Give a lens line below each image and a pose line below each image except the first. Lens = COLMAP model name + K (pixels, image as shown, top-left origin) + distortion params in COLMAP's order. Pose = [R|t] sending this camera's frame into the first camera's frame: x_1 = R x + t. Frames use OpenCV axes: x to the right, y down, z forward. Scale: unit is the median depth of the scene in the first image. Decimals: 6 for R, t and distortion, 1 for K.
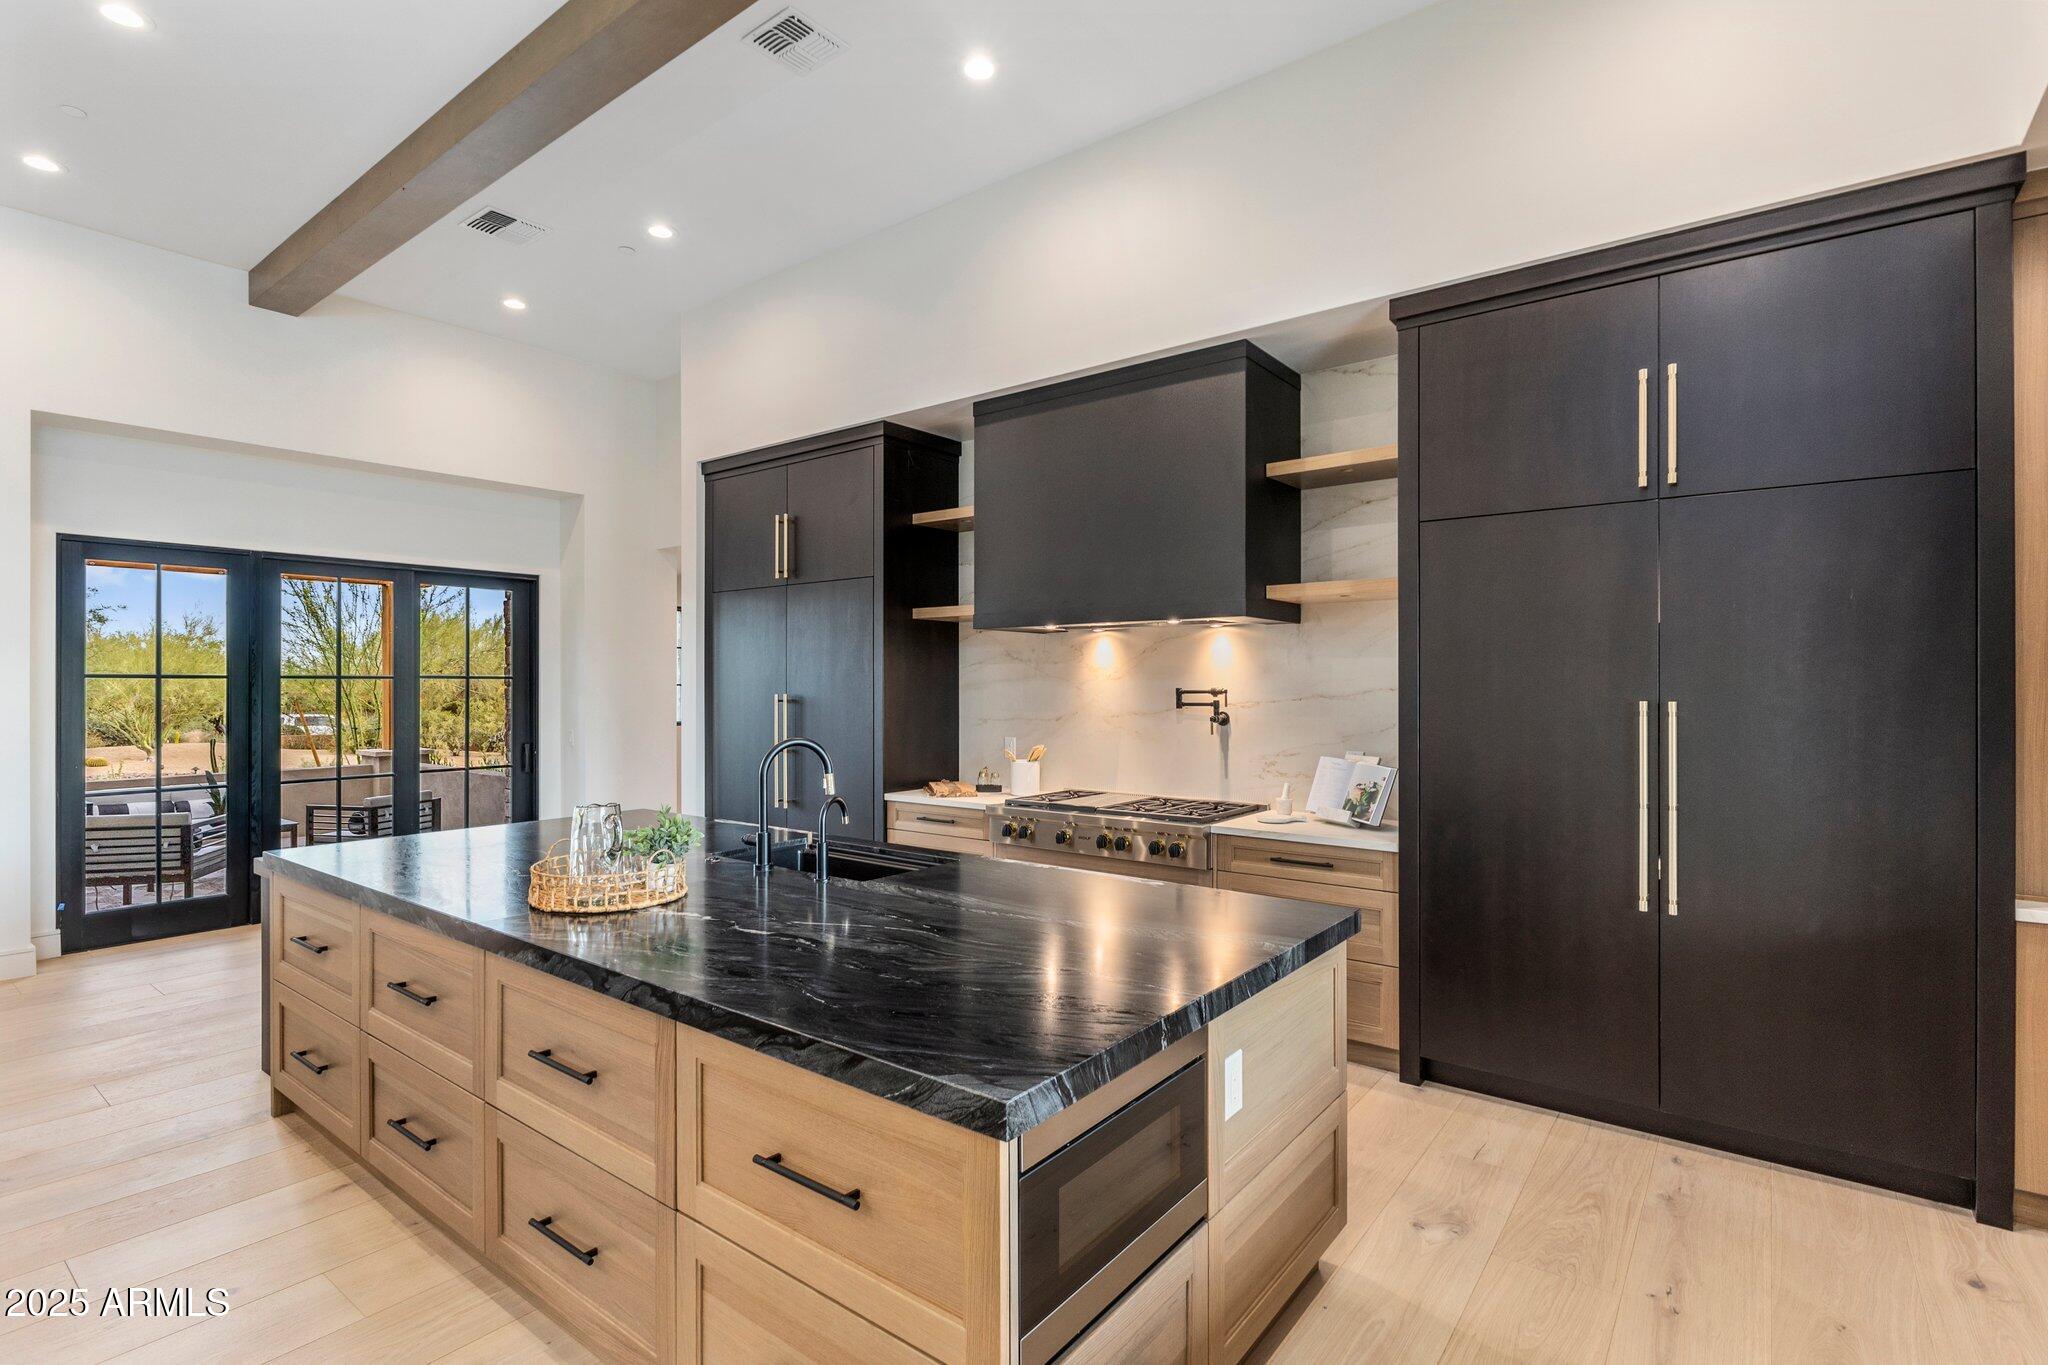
lens RADIAL K [[981.4, 0, 1035.5], [0, 981.4, 687.4], [0, 0, 1]] dist [0.004010, -0.002285]
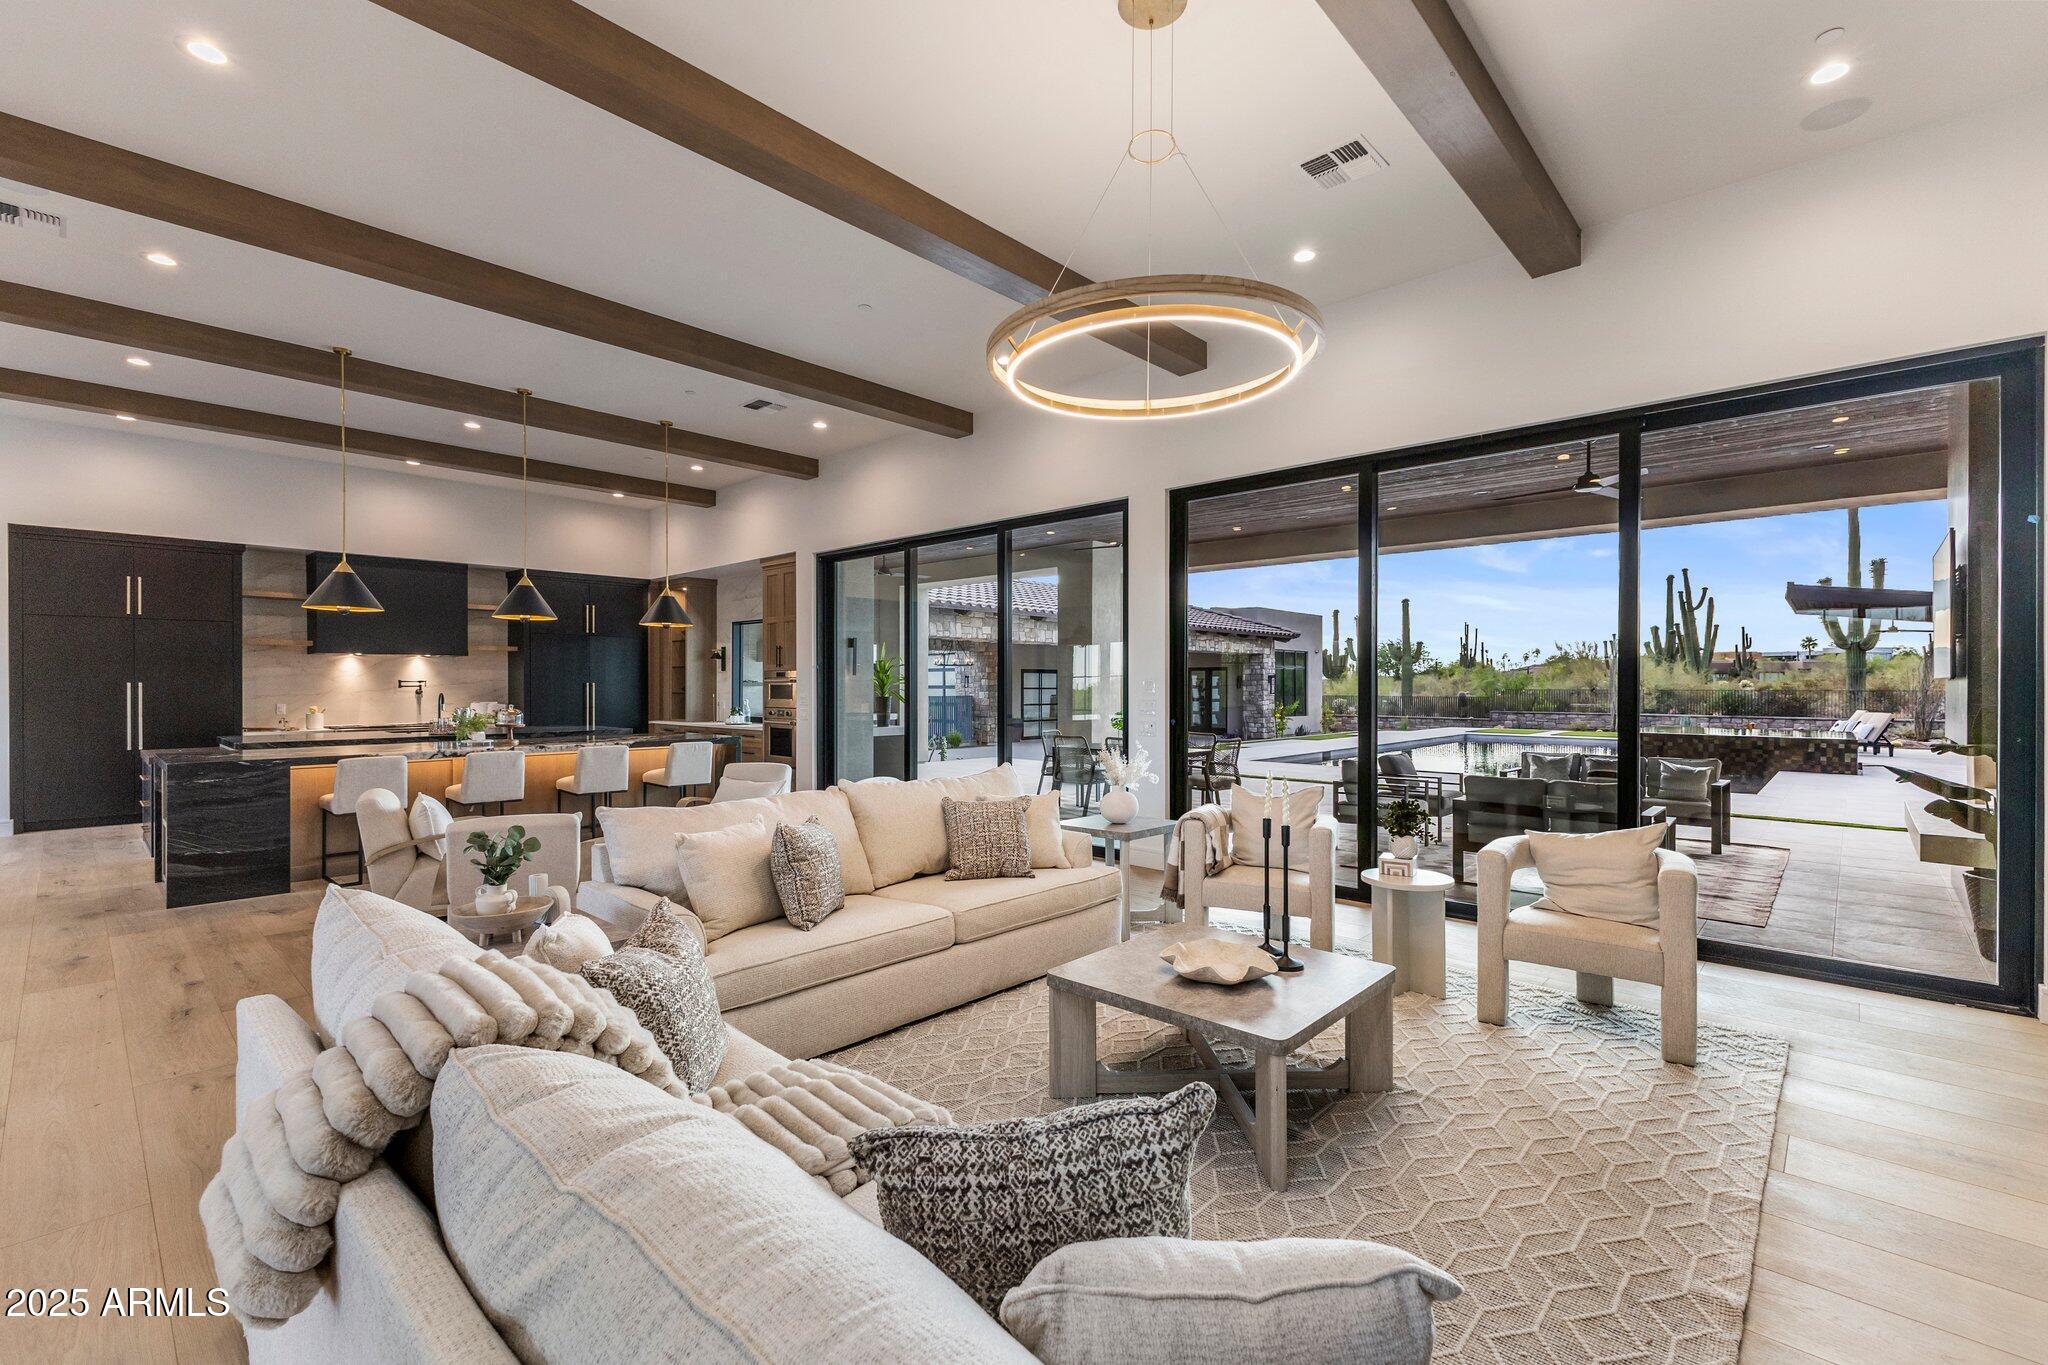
lens RADIAL K [[895.4, 0, 1025.3], [0, 895.4, 684.4], [0, 0, 1]] dist [0.013683, 0.000686]
pose [[0.095209, -0.002314, 0.995455, -2.067610], [0.001534, 0.999996, 0.002178, 0.009424], [-0.995456, 0.001319, 0.095212, -0.845596]]
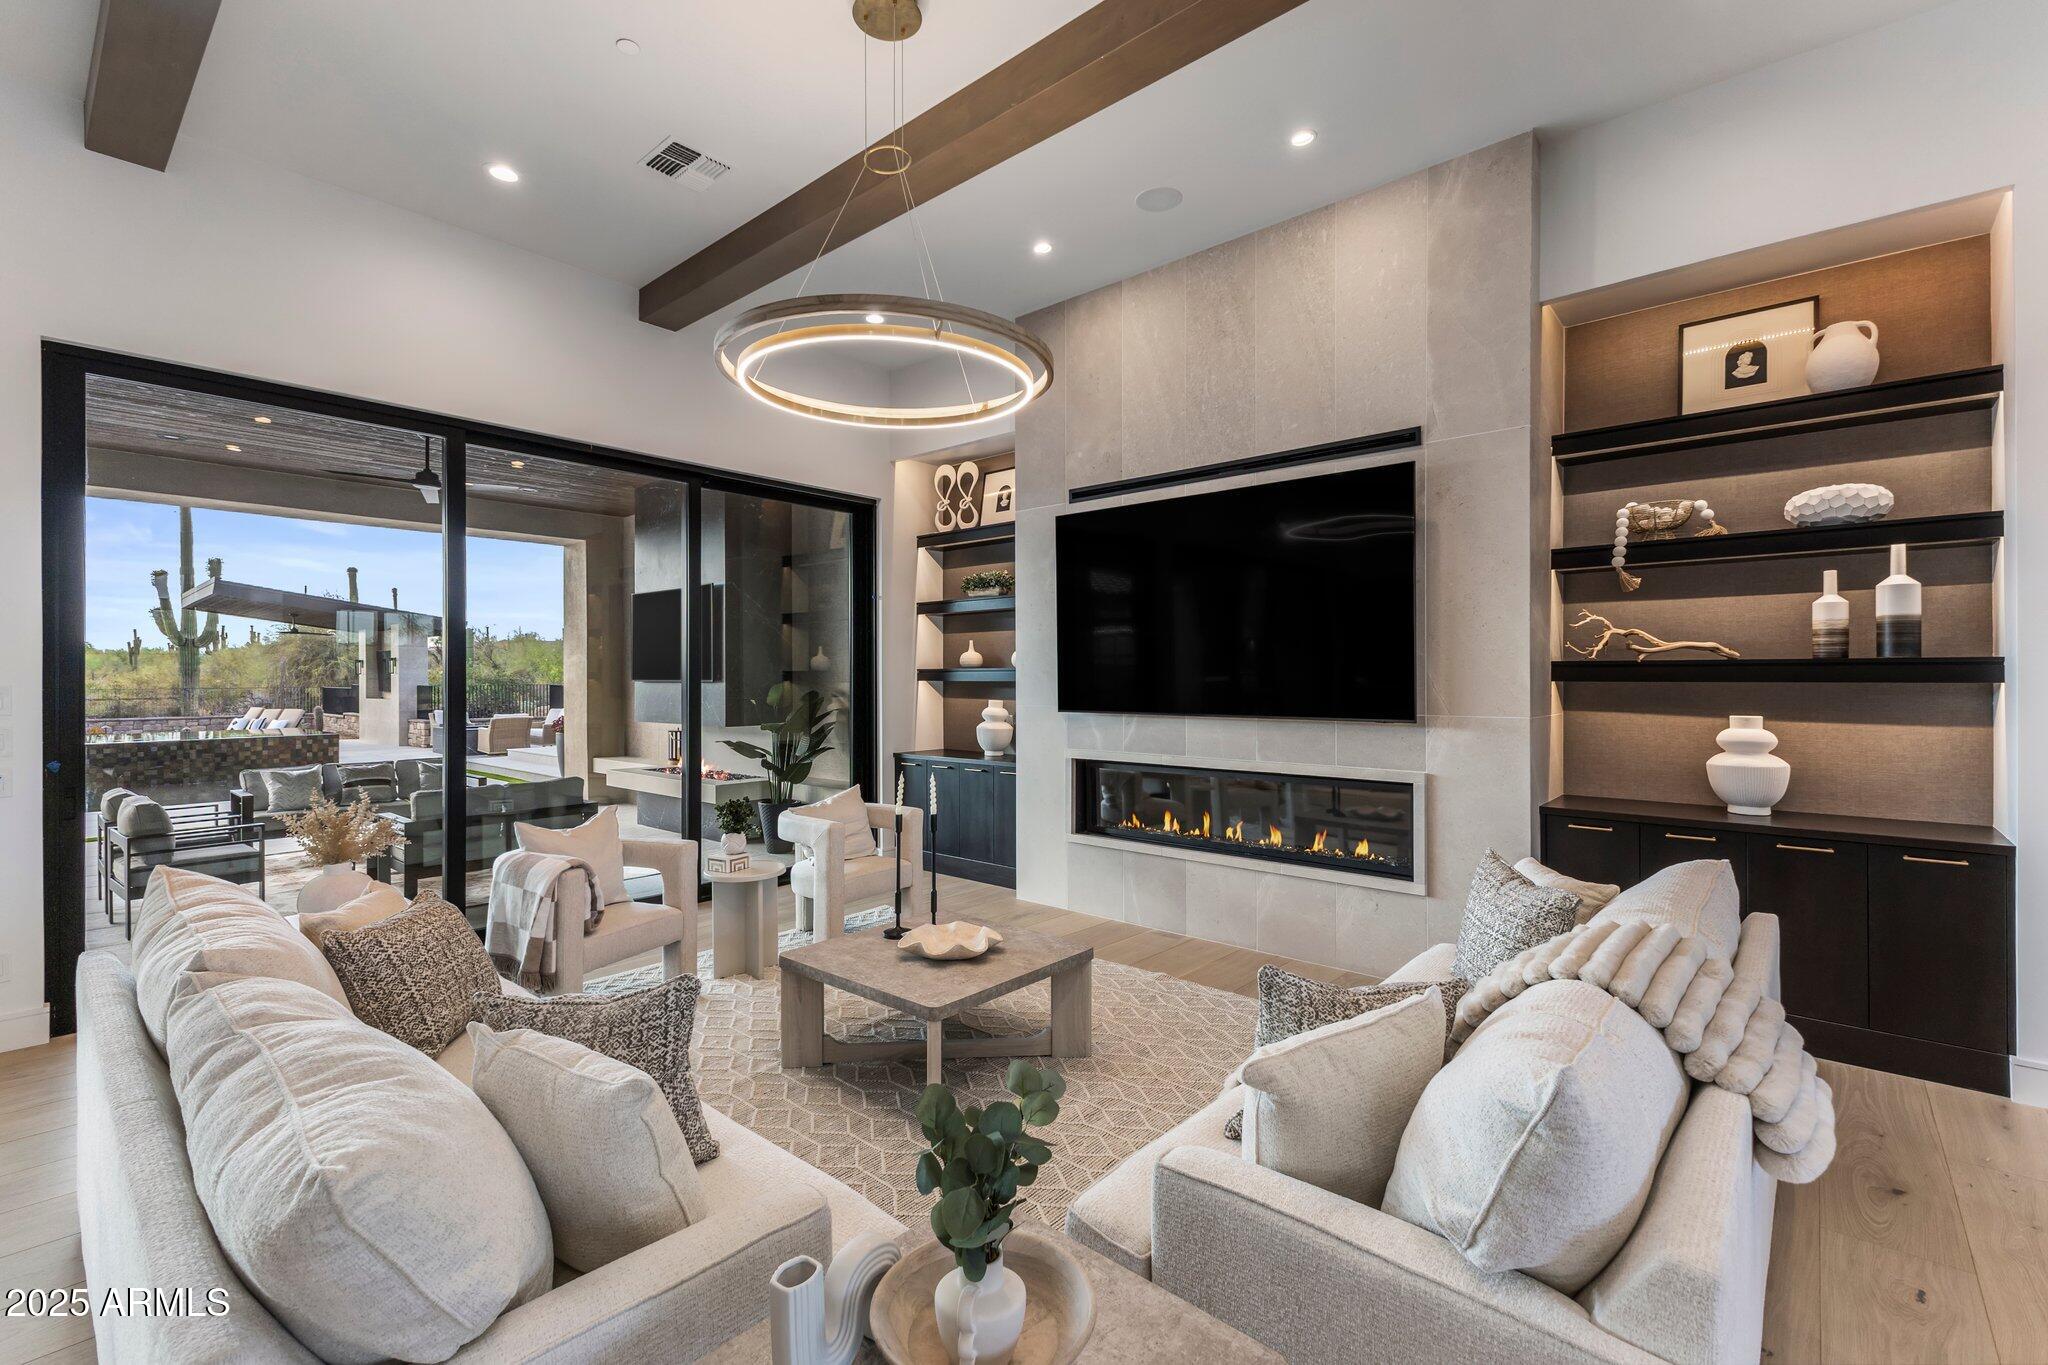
lens RADIAL K [[895.4, 0, 1031.8], [0, 895.4, 680.4], [0, 0, 1]] dist [0.013683, 0.000686]
pose [[-0.997448, 0.002440, 0.071362, -1.525501], [0.002720, 0.999989, 0.003822, 0.001571], [-0.071352, 0.004007, -0.997443, -0.201409]]
